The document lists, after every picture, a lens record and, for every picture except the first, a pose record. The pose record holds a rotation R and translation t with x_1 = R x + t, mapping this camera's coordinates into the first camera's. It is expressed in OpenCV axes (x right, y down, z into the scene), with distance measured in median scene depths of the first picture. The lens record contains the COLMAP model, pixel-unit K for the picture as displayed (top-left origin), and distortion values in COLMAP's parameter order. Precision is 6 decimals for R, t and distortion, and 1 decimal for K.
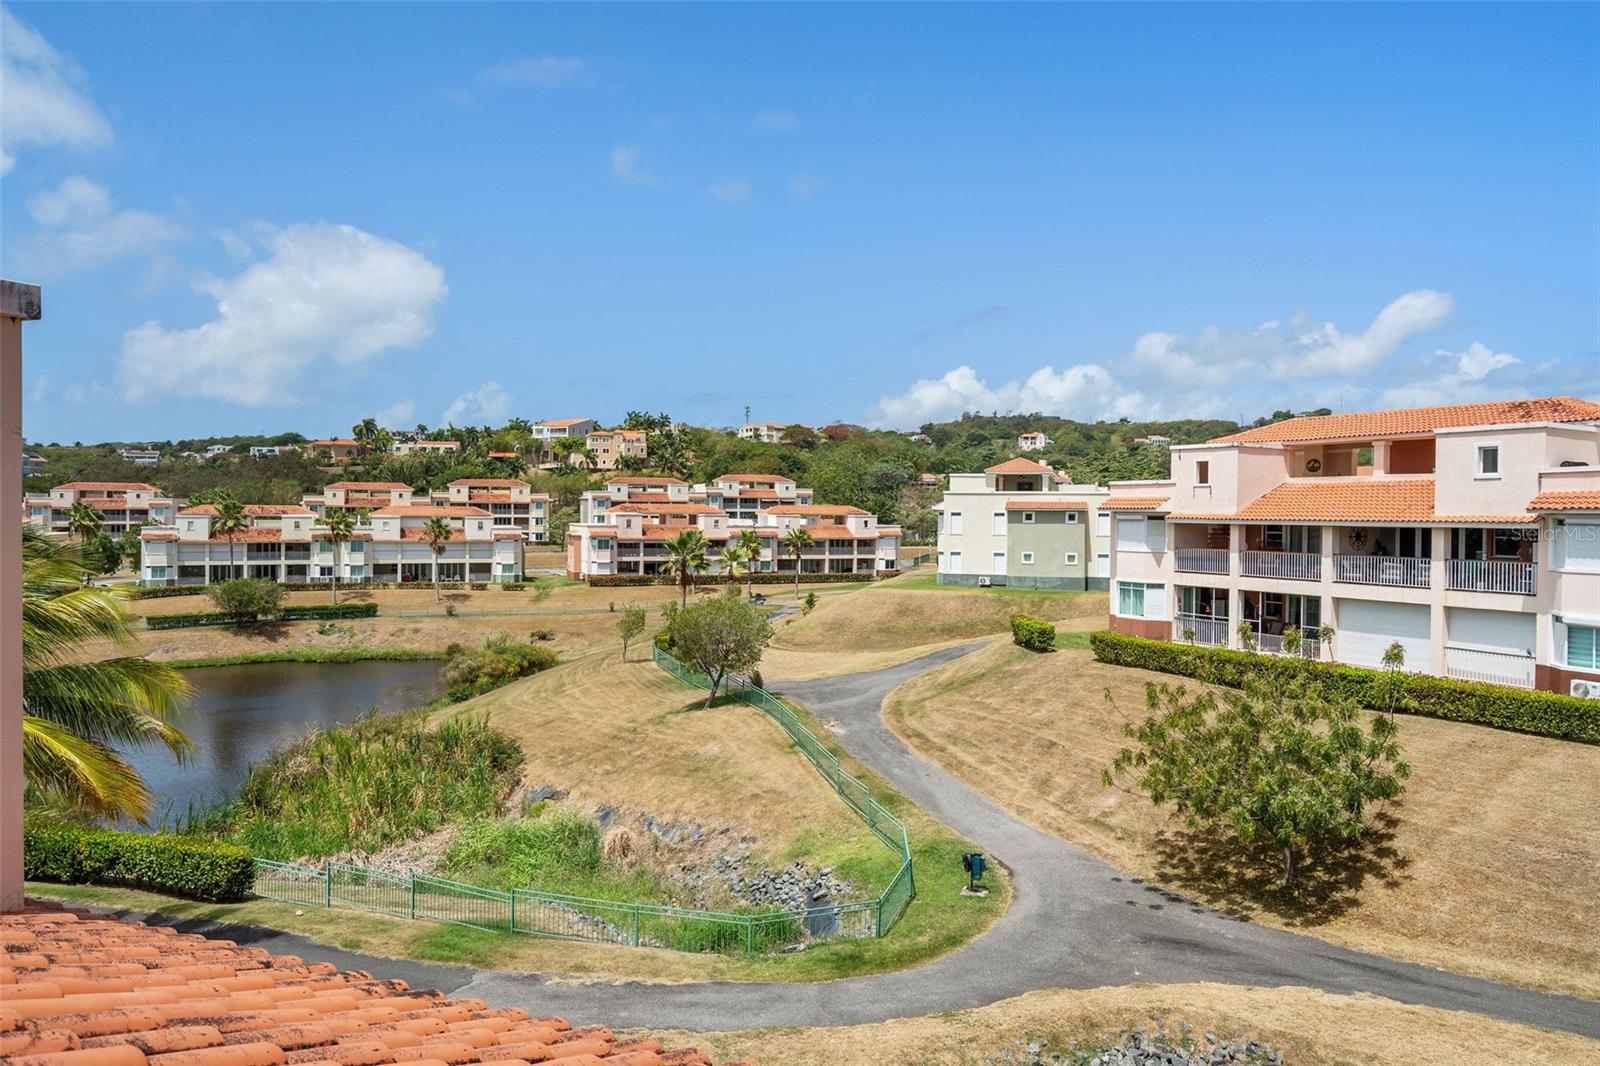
lens RADIAL K [[1093.6, 0, 798.5], [0, 1093.6, 521.4], [0, 0, 1]] dist [0.016592, -0.014586]
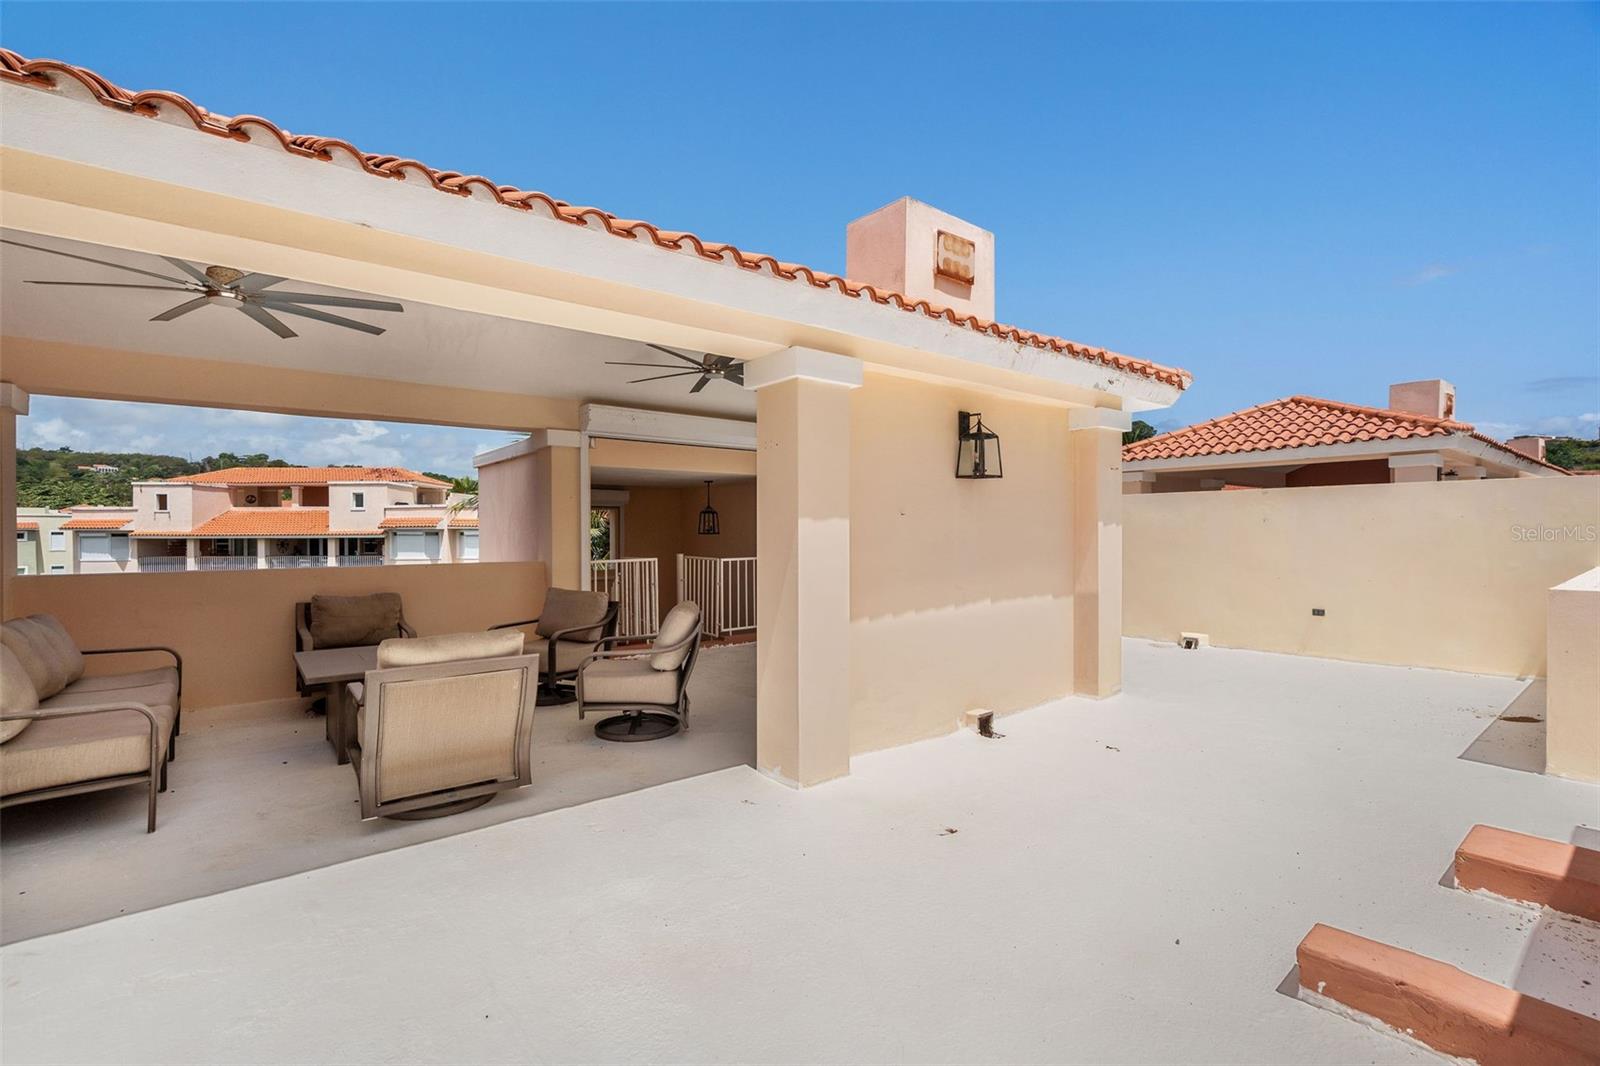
lens RADIAL K [[733.4, 0, 793.0], [0, 733.4, 526.9], [0, 0, 1]] dist [-0.002696, 0.002721]
pose [[0.477895, -0.007809, 0.878382, -0.074503], [0.015996, 0.999872, 0.000186, -0.000300], [-0.878271, 0.013962, 0.477959, -0.167693]]
